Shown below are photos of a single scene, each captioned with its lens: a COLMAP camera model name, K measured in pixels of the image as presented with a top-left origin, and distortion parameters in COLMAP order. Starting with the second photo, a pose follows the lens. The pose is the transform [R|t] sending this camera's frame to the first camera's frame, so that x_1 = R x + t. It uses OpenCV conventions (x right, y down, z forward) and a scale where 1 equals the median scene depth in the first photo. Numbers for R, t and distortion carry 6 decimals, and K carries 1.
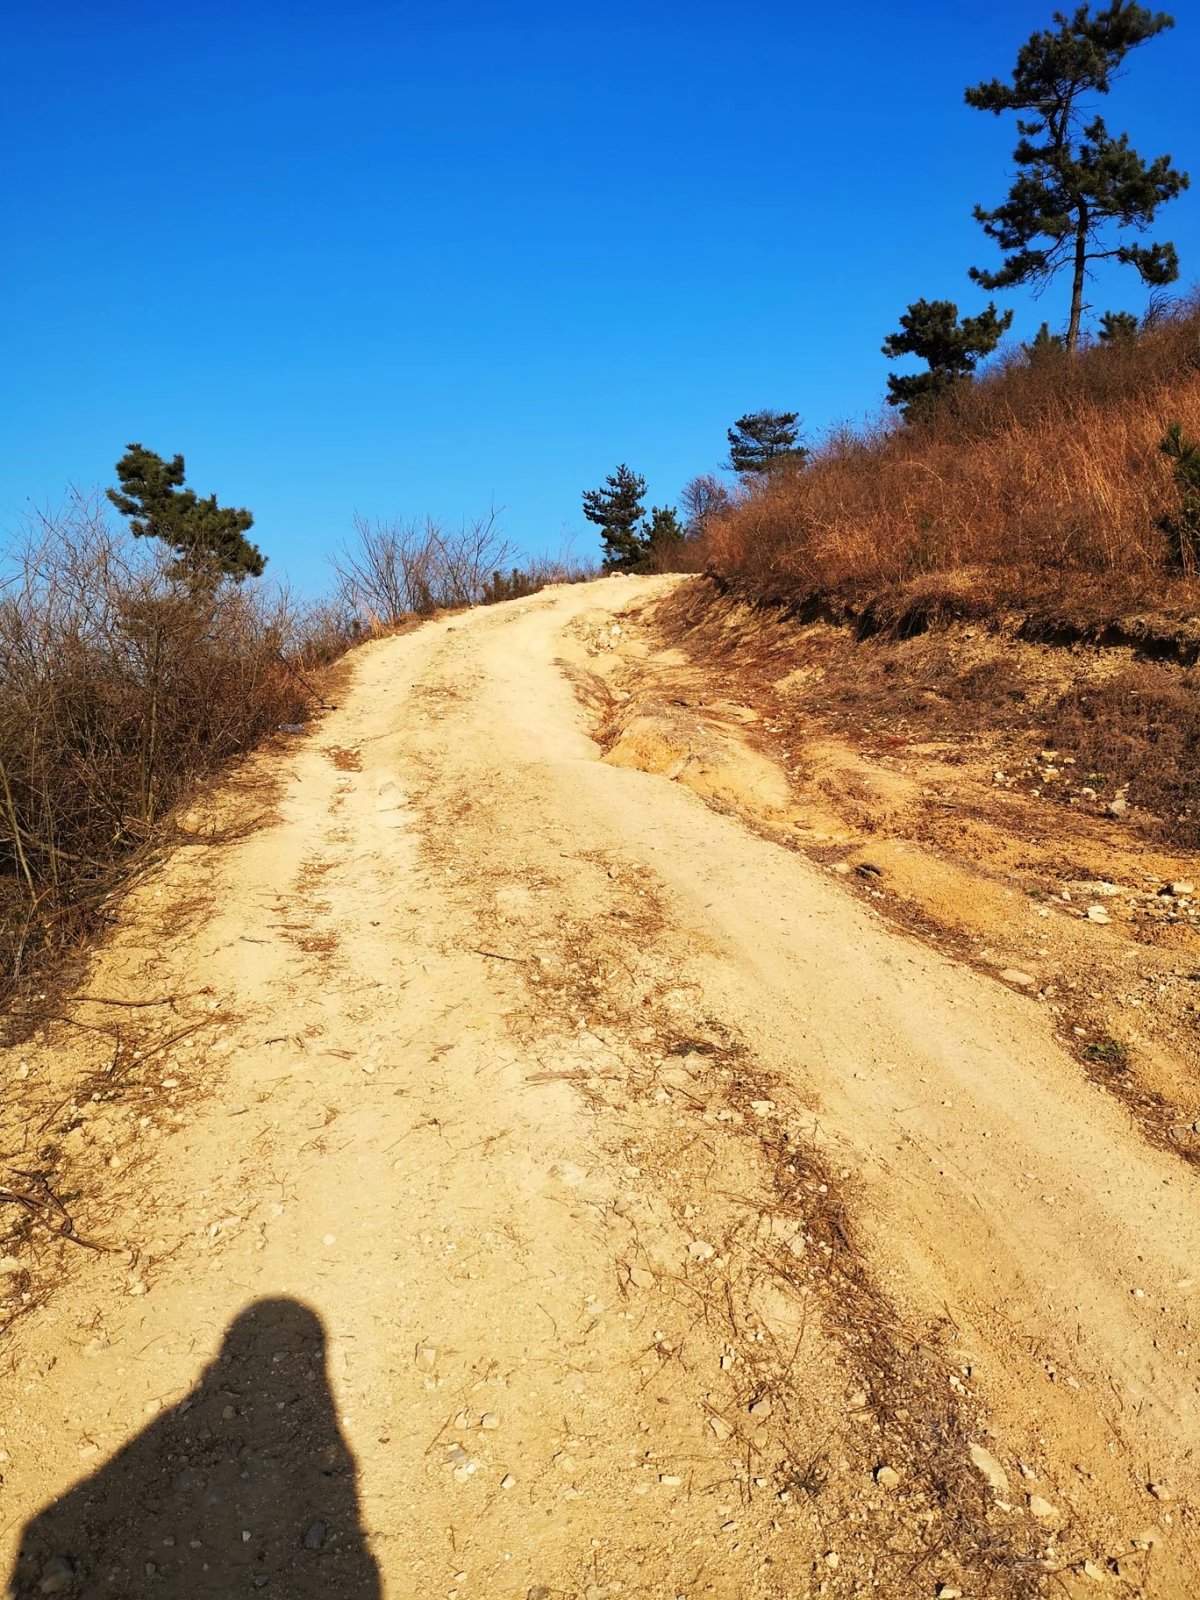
lens RADIAL K [[1311.0, 0, 600.0], [0, 1311.0, 800.0], [0, 0, 1]] dist [0.058500, -0.000922]
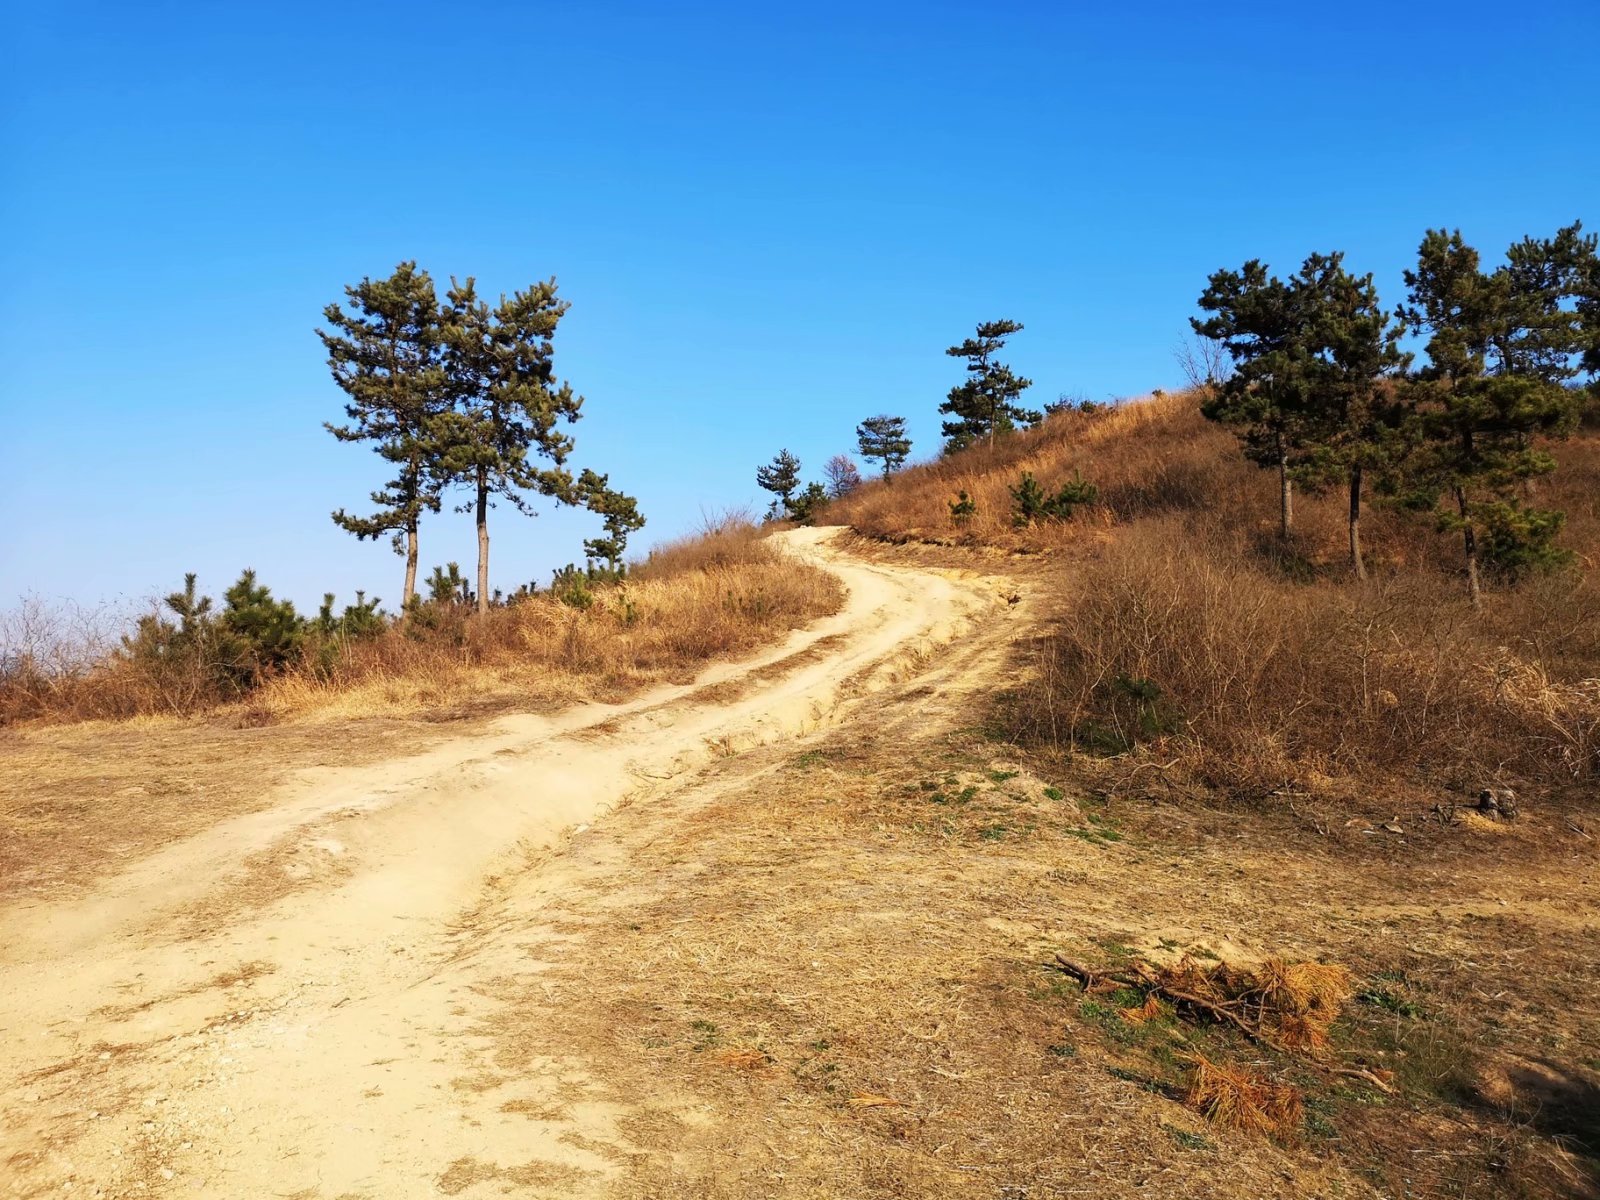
lens RADIAL K [[1311.0, 0, 800.0], [0, 1311.0, 600.0], [0, 0, 1]] dist [0.058500, -0.000922]
pose [[0.998603, 0.000912, 0.052834, -0.083040], [0.004902, 0.993939, -0.109820, 0.134432], [-0.052614, 0.109926, 0.992546, -0.821108]]
